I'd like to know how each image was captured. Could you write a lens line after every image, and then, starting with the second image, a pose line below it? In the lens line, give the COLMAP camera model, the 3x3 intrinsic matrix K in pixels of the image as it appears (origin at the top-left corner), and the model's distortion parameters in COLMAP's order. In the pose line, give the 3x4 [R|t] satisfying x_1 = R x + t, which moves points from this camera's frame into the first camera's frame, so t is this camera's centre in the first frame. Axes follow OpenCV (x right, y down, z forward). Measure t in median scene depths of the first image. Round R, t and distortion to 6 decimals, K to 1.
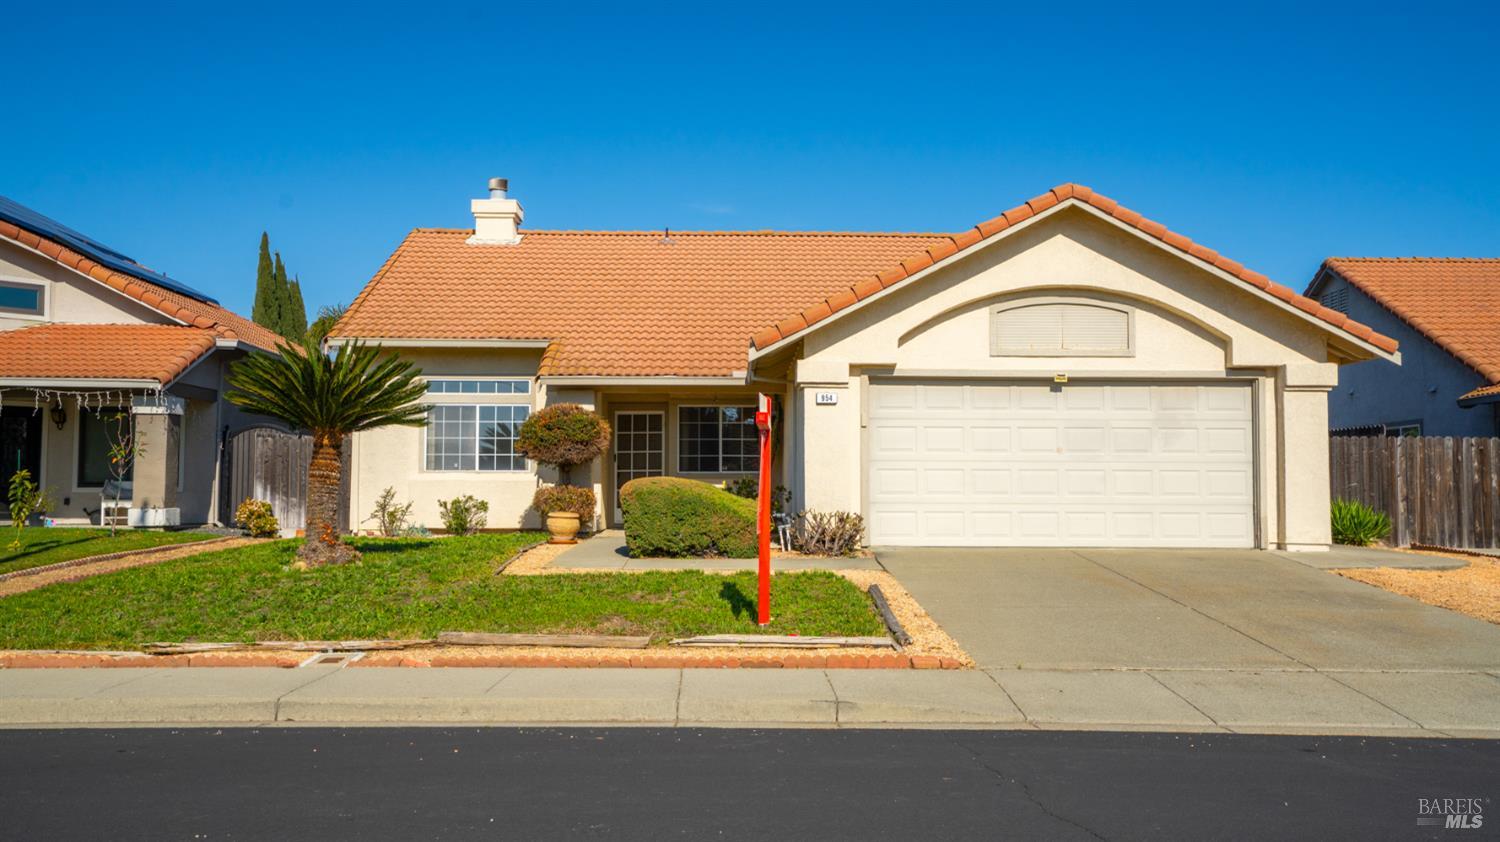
lens RADIAL K [[1459.7, 0, 750.0], [0, 1459.7, 421.0], [0, 0, 1]] dist [-0.000117, -0.000133]
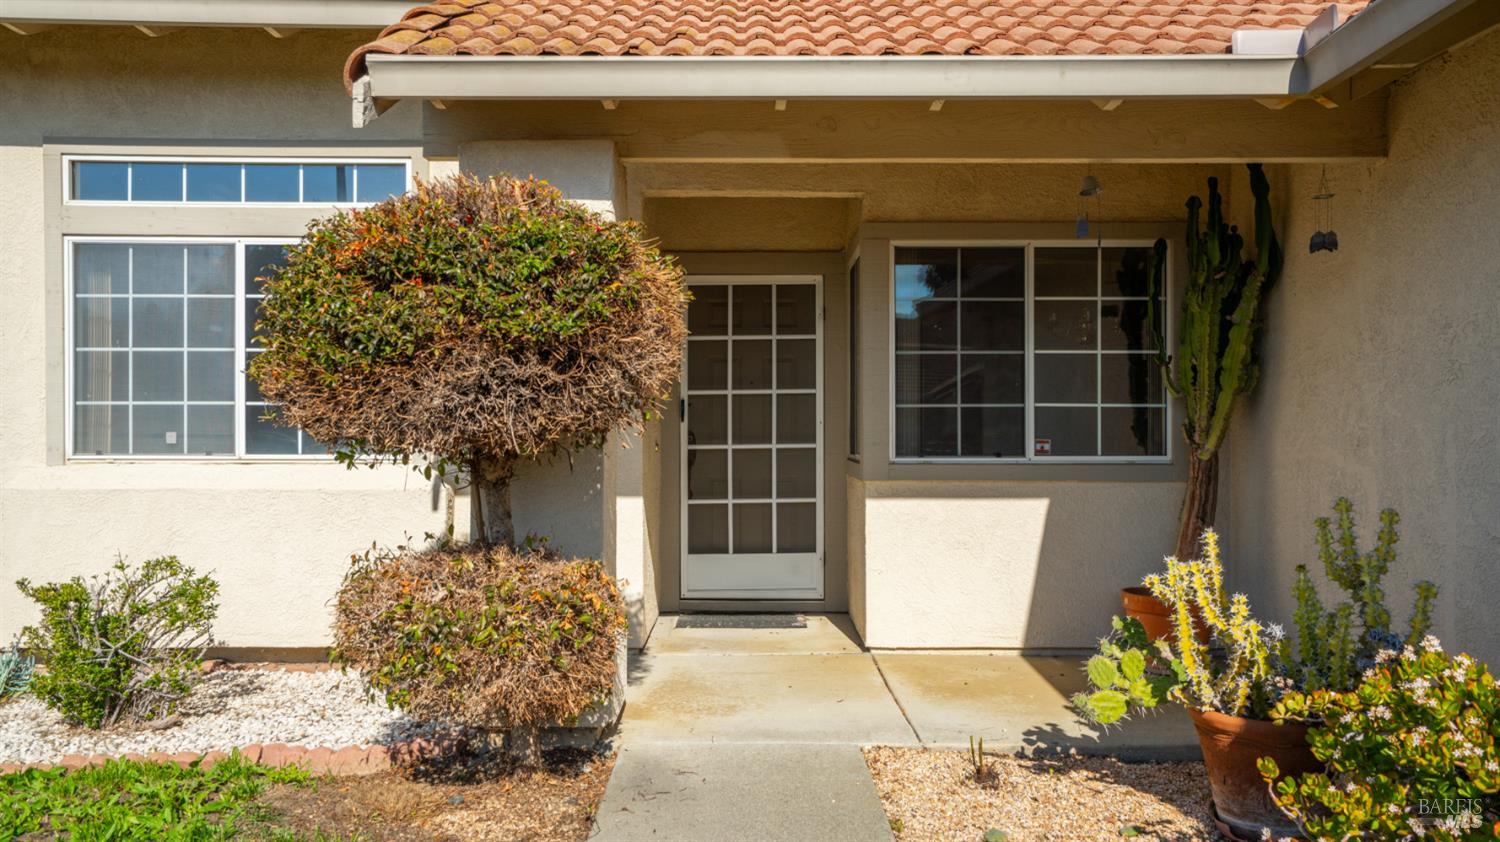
lens RADIAL K [[1276.1, 0, 750.0], [0, 1276.1, 421.0], [0, 0, 1]] dist [0.000536, -0.000248]
pose [[0.999891, -0.002032, -0.014604, -0.076568], [0.002723, 0.998868, 0.047482, 0.014436], [0.014491, -0.047517, 0.998765, 0.743163]]
